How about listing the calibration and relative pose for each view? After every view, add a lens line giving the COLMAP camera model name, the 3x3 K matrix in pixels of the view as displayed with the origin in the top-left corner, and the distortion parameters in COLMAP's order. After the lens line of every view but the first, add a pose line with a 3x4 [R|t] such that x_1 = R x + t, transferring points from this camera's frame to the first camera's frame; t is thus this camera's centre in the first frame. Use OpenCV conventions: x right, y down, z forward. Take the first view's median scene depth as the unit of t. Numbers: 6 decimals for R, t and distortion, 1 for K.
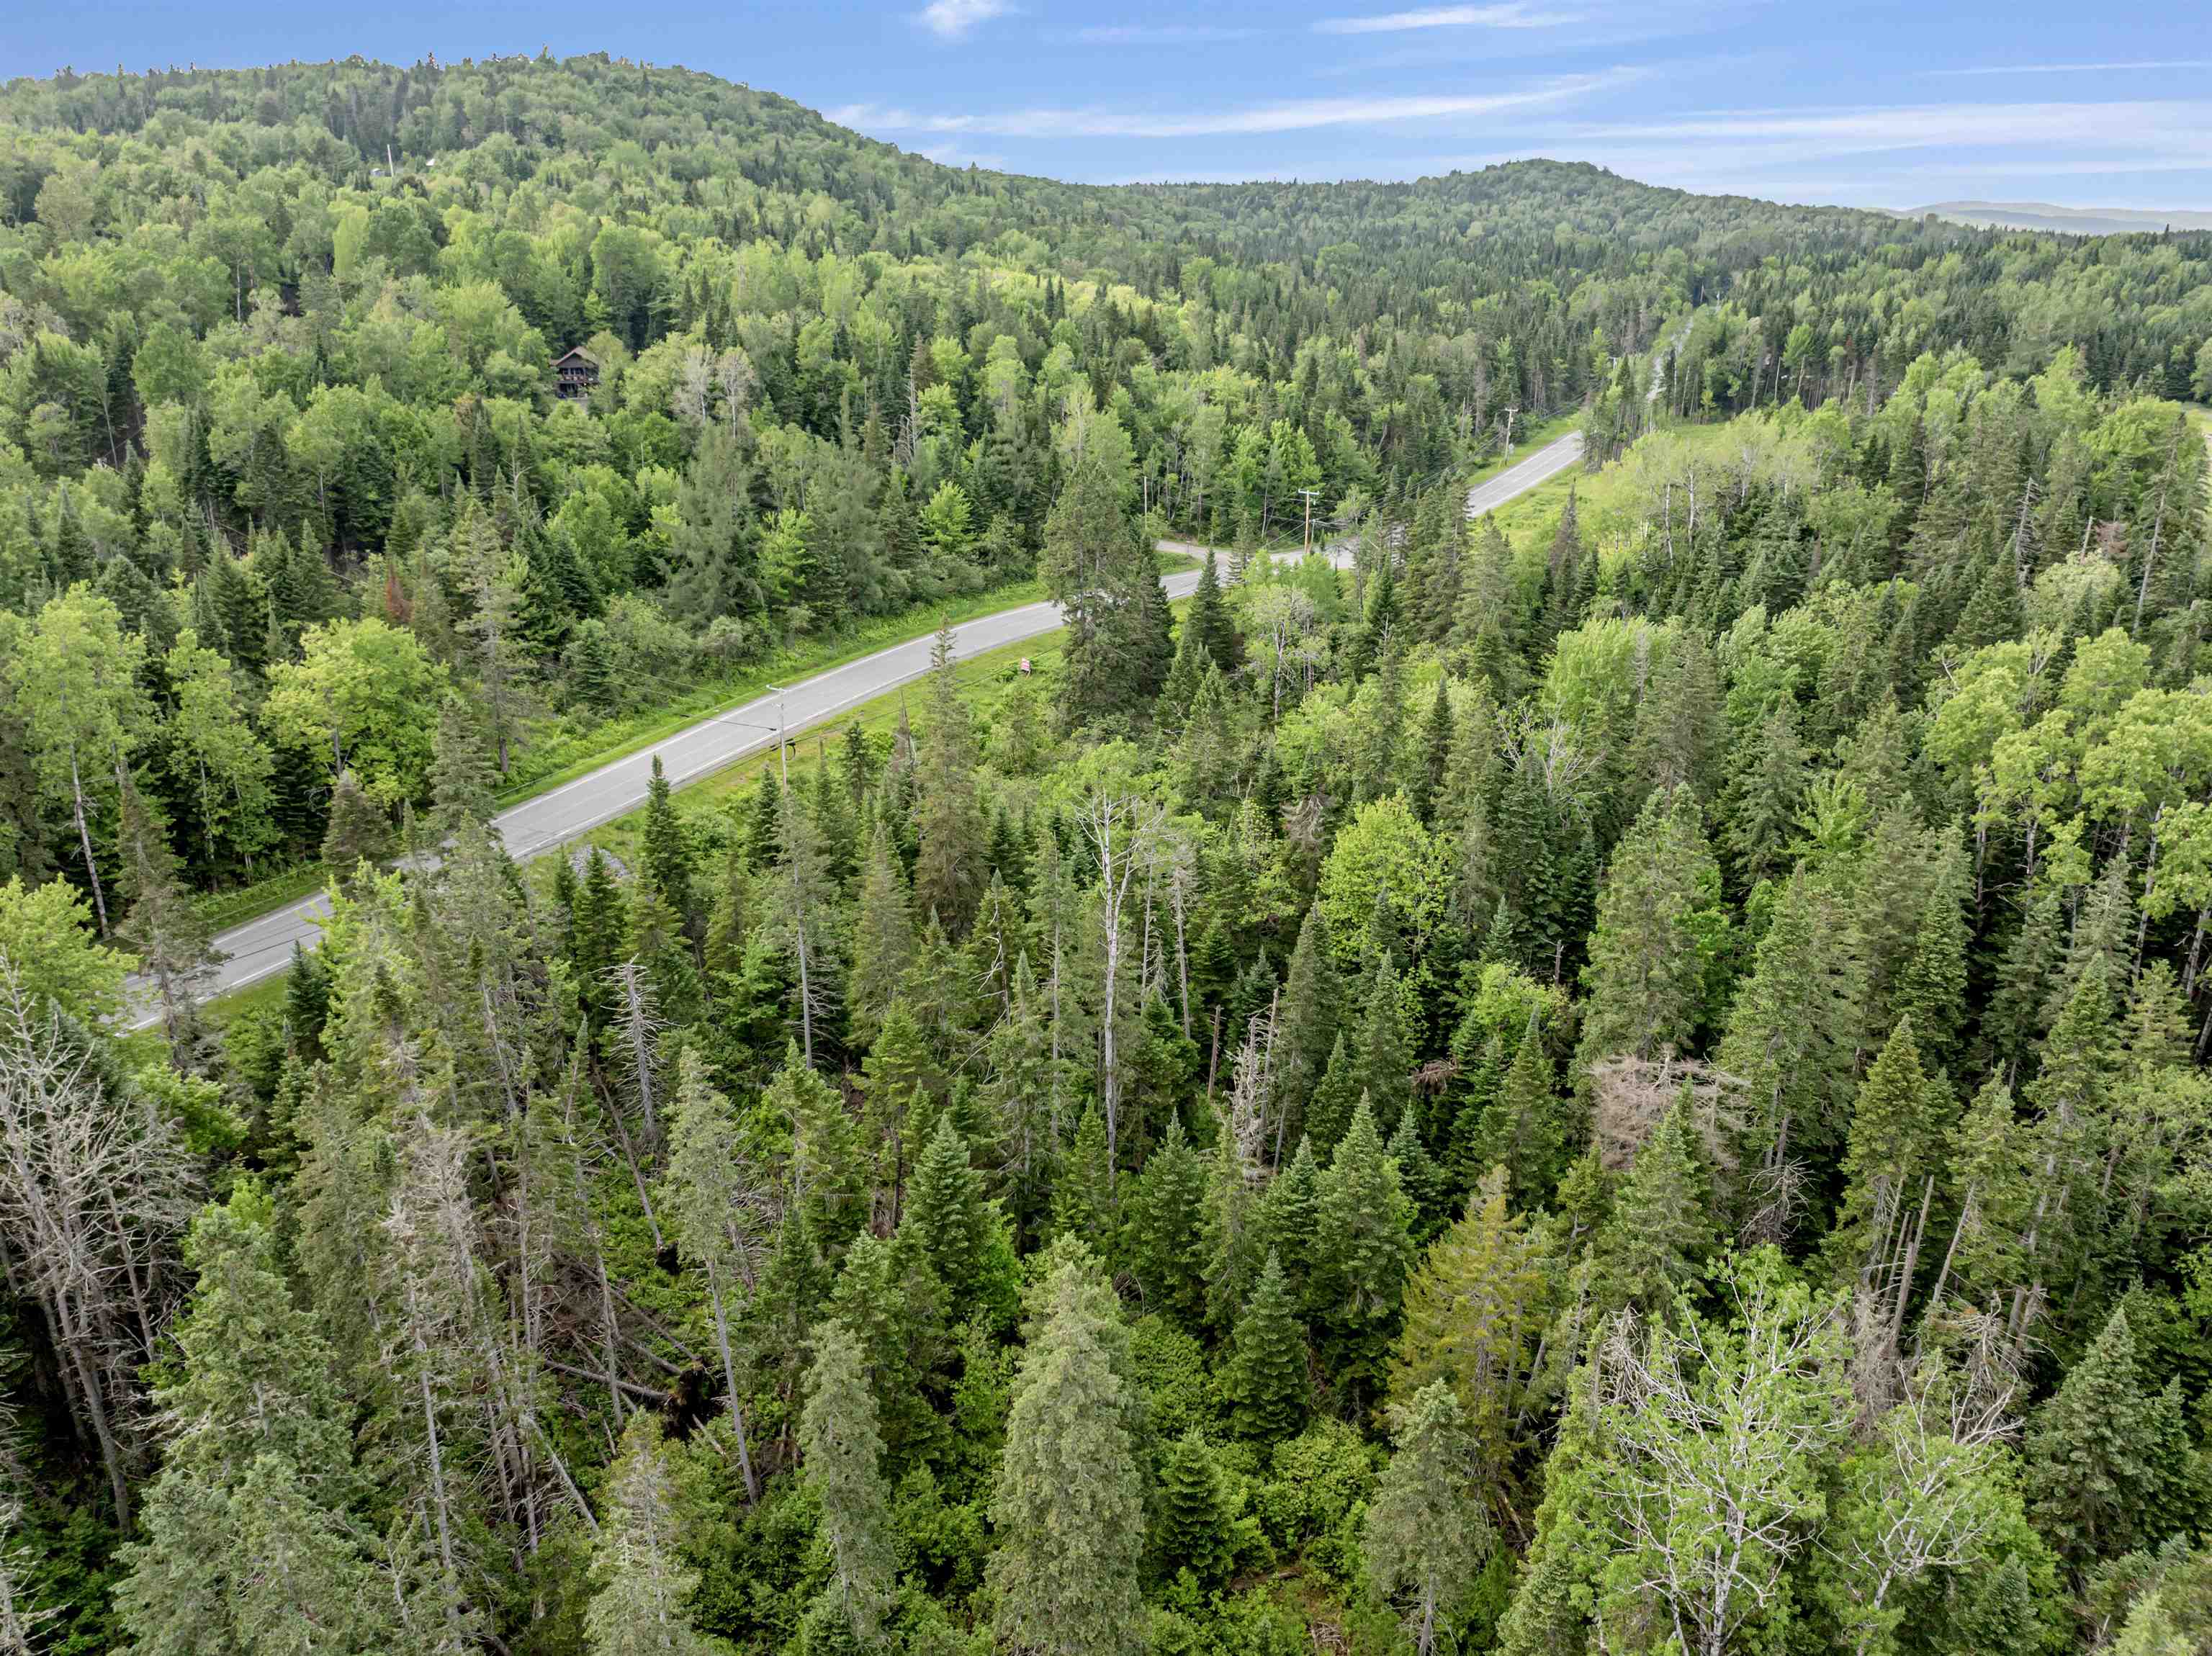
lens RADIAL K [[1569.6, 0, 1110.0], [0, 1569.6, 842.3], [0, 0, 1]] dist [-0.052996, 0.017451]
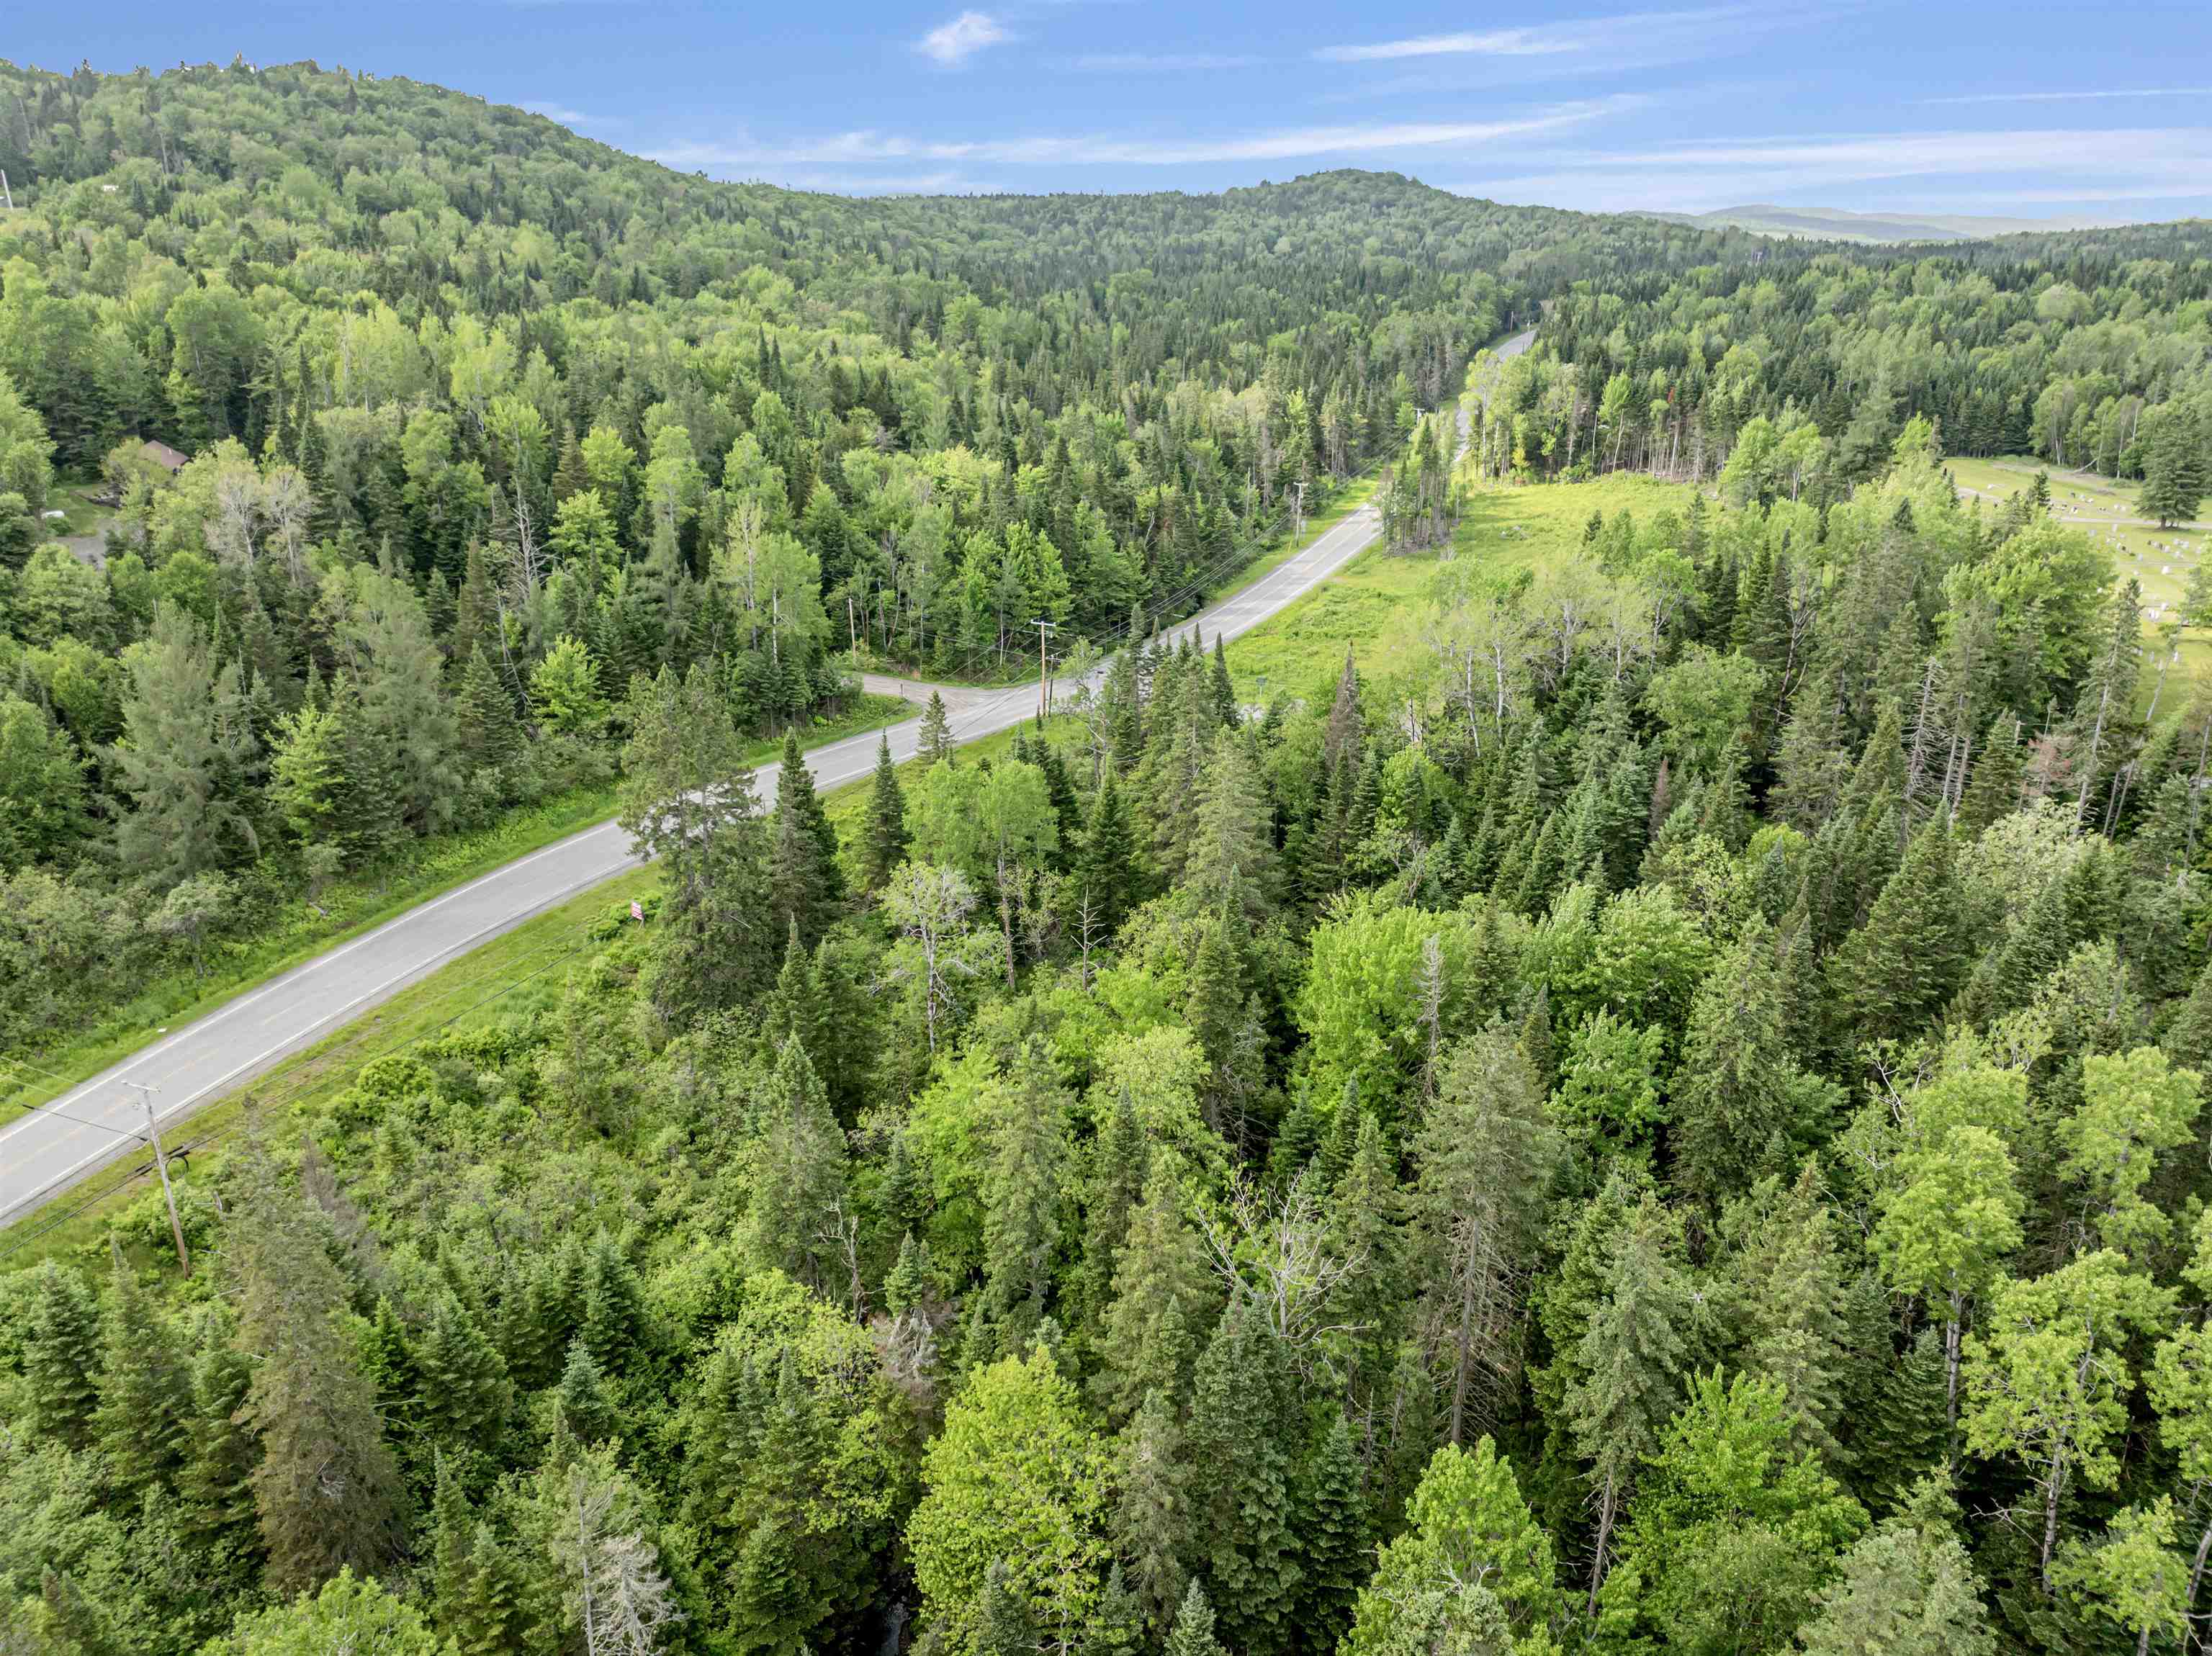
lens RADIAL K [[1569.6, 0, 1115.8], [0, 1569.6, 820.8], [0, 0, 1]] dist [-0.052996, 0.017451]
pose [[0.994198, -0.037596, 0.100783, 0.064420], [0.038992, 0.999169, -0.011911, -0.090072], [-0.100251, 0.015771, 0.994837, 0.155138]]
